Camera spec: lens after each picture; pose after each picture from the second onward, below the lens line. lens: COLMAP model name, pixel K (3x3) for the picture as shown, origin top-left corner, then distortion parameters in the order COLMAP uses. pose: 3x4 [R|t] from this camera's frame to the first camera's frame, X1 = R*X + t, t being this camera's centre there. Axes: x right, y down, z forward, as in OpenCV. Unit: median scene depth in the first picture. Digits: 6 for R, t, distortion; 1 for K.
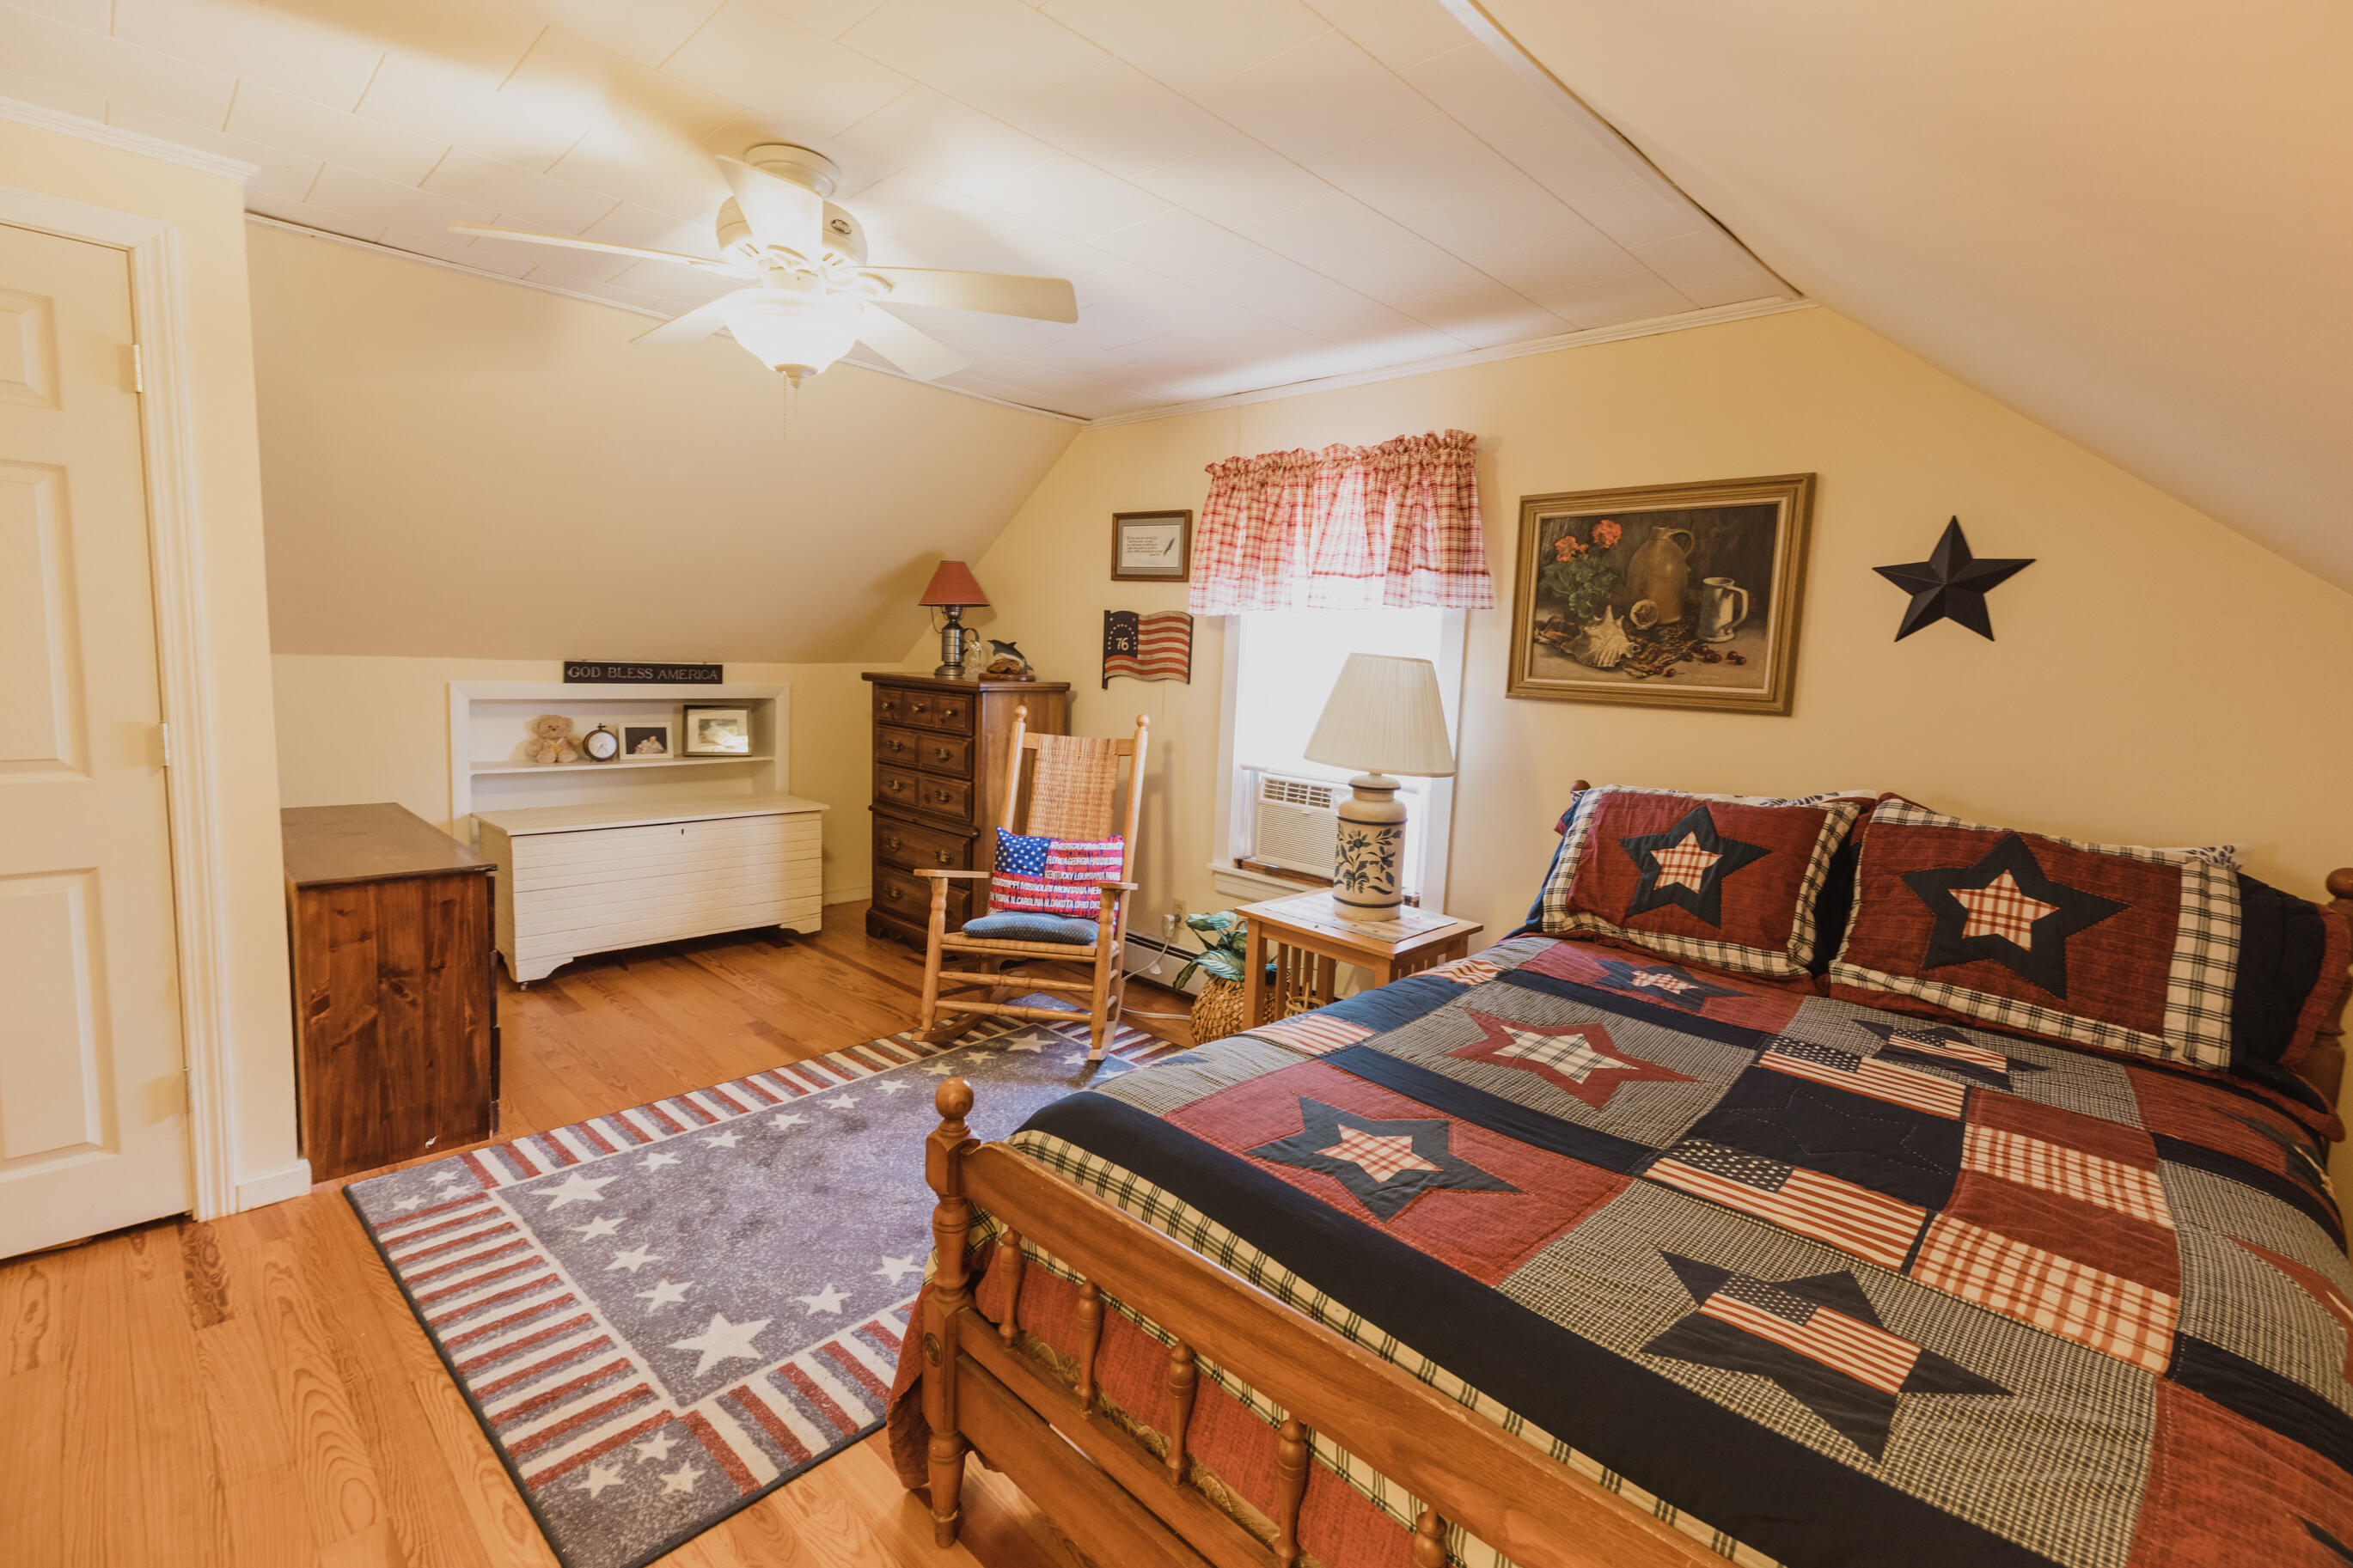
lens RADIAL K [[1056.1, 0, 1177.7], [0, 1056.1, 773.4], [0, 0, 1]] dist [-0.000873, -0.000073]
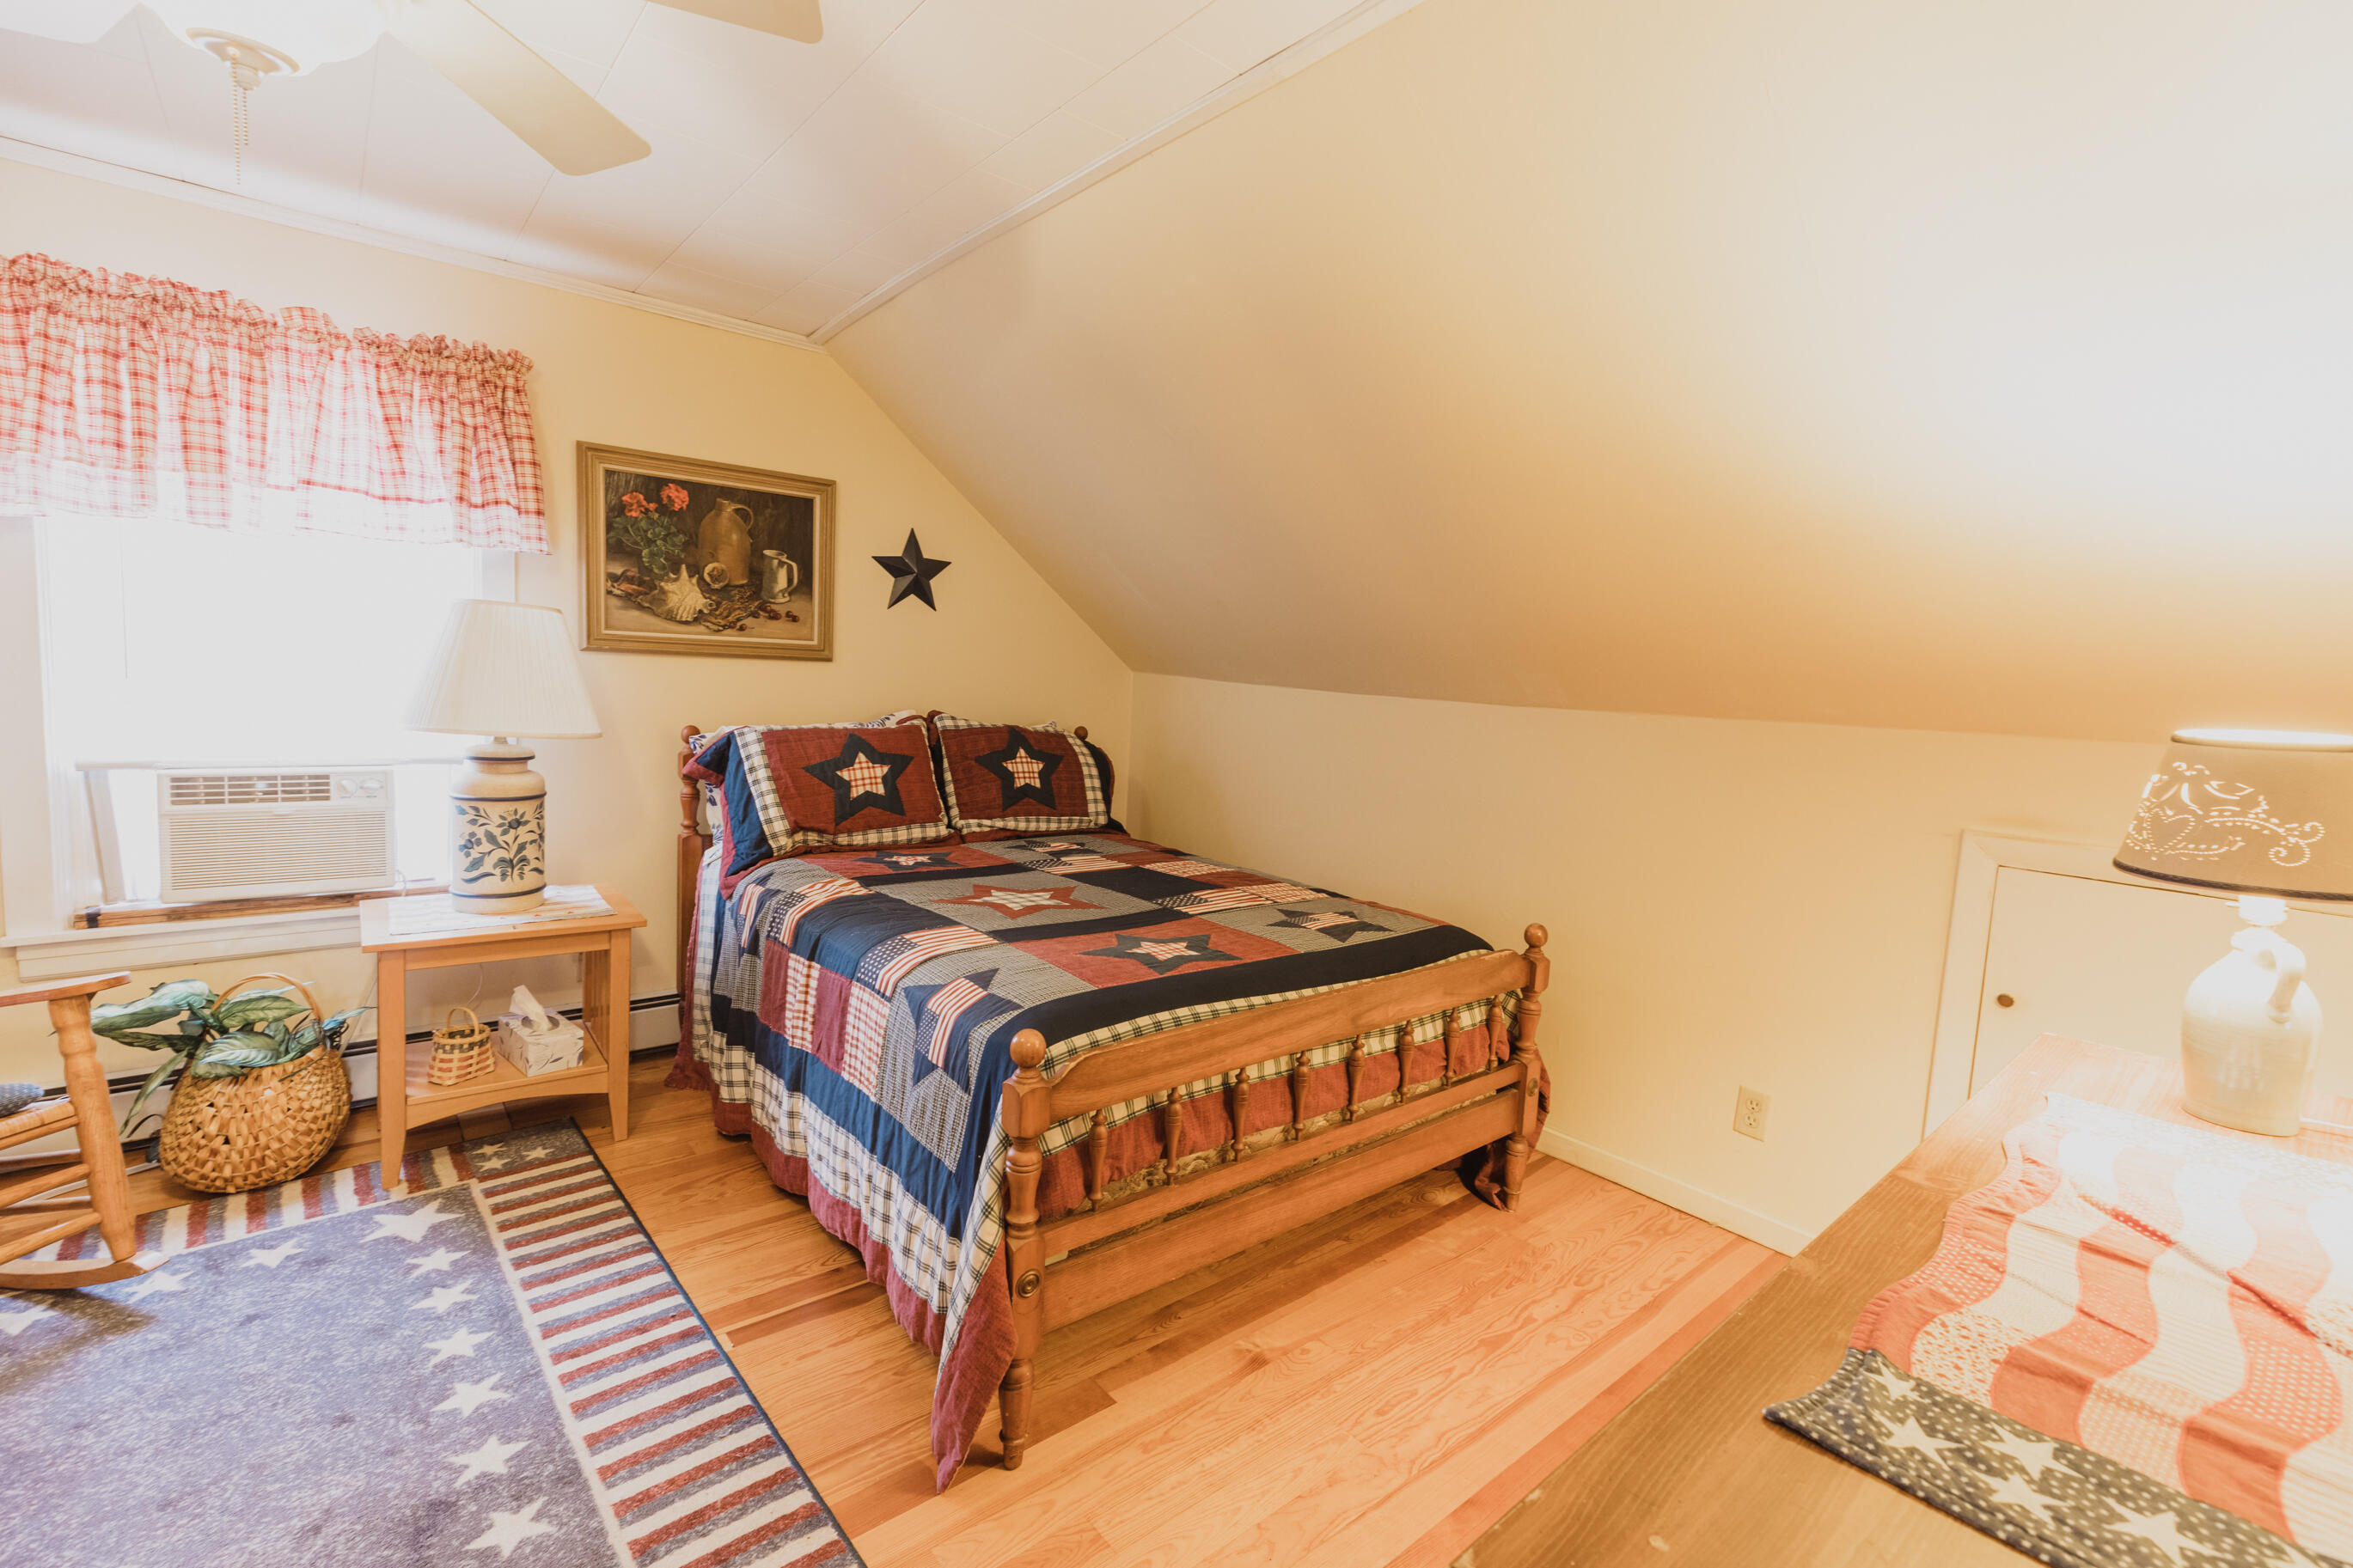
lens RADIAL K [[1056.1, 0, 1177.2], [0, 1056.1, 779.1], [0, 0, 1]] dist [-0.000873, -0.000073]
pose [[0.096399, -0.139771, 0.985480, -0.664567], [0.067088, 0.988752, 0.133673, -0.052002], [-0.993079, 0.053228, 0.104692, 0.397387]]
